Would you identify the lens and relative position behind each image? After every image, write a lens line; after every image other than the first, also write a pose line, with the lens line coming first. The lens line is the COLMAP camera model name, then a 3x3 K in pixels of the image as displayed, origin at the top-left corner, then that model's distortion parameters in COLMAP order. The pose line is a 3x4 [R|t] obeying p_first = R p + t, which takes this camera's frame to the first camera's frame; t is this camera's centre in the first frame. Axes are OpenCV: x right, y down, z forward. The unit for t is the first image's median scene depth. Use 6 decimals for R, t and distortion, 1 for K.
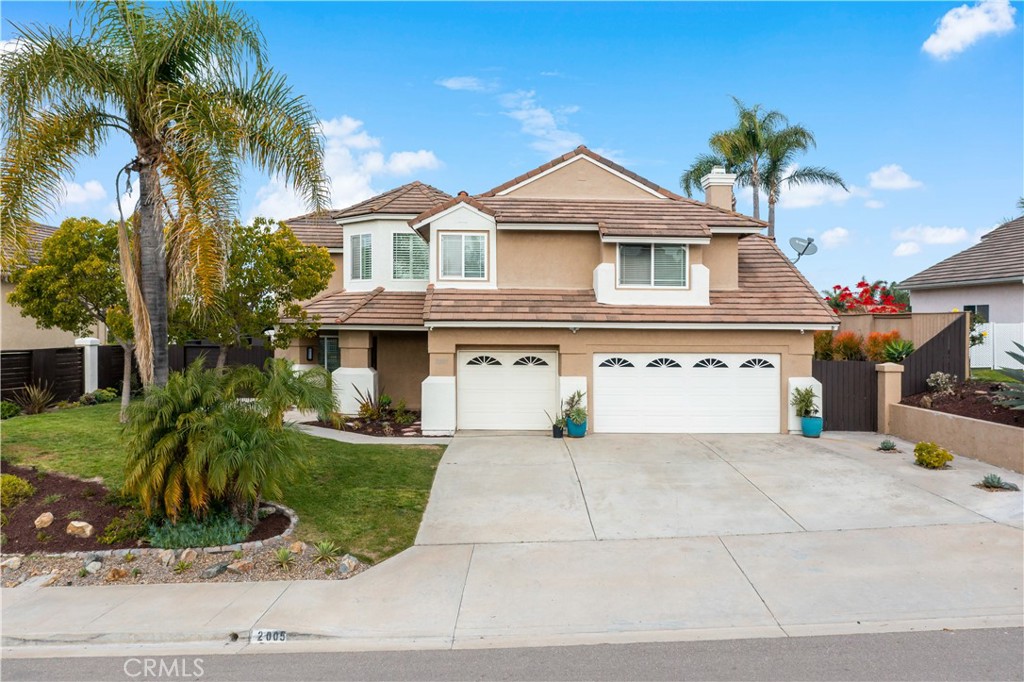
lens RADIAL K [[835.5, 0, 512.8], [0, 835.5, 338.7], [0, 0, 1]] dist [-0.013472, -0.004263]
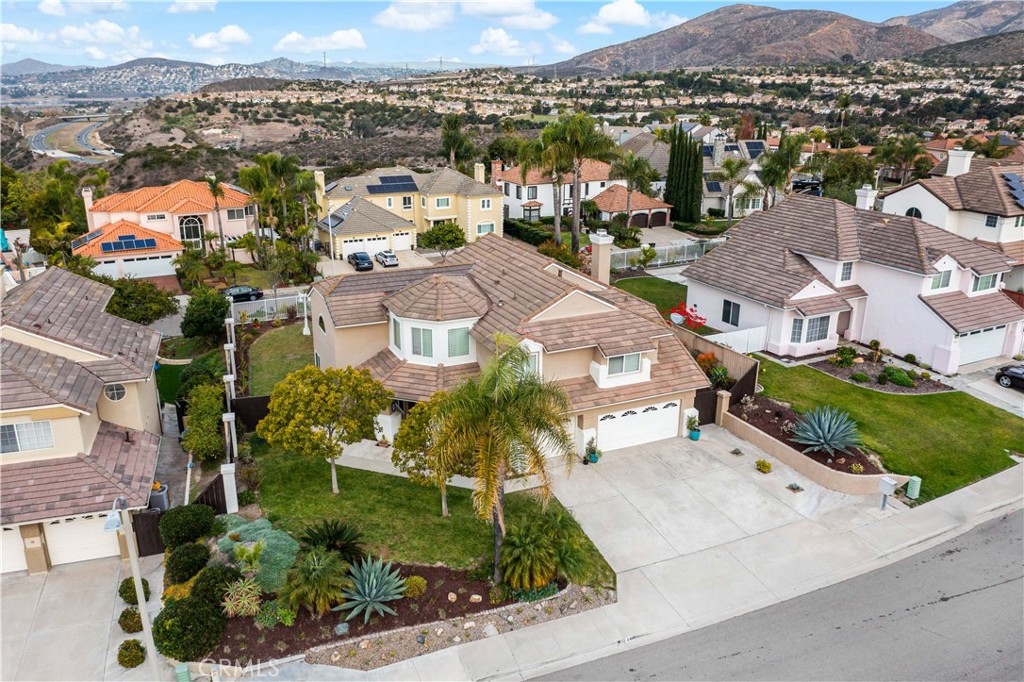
lens RADIAL K [[810.4, 0, 508.4], [0, 810.4, 360.4], [0, 0, 1]] dist [-0.020262, 0.010678]
pose [[0.920244, -0.133573, 0.367845, -0.731870], [0.010636, 0.948138, 0.317682, -0.672069], [-0.391201, -0.288432, 0.873939, -0.465680]]
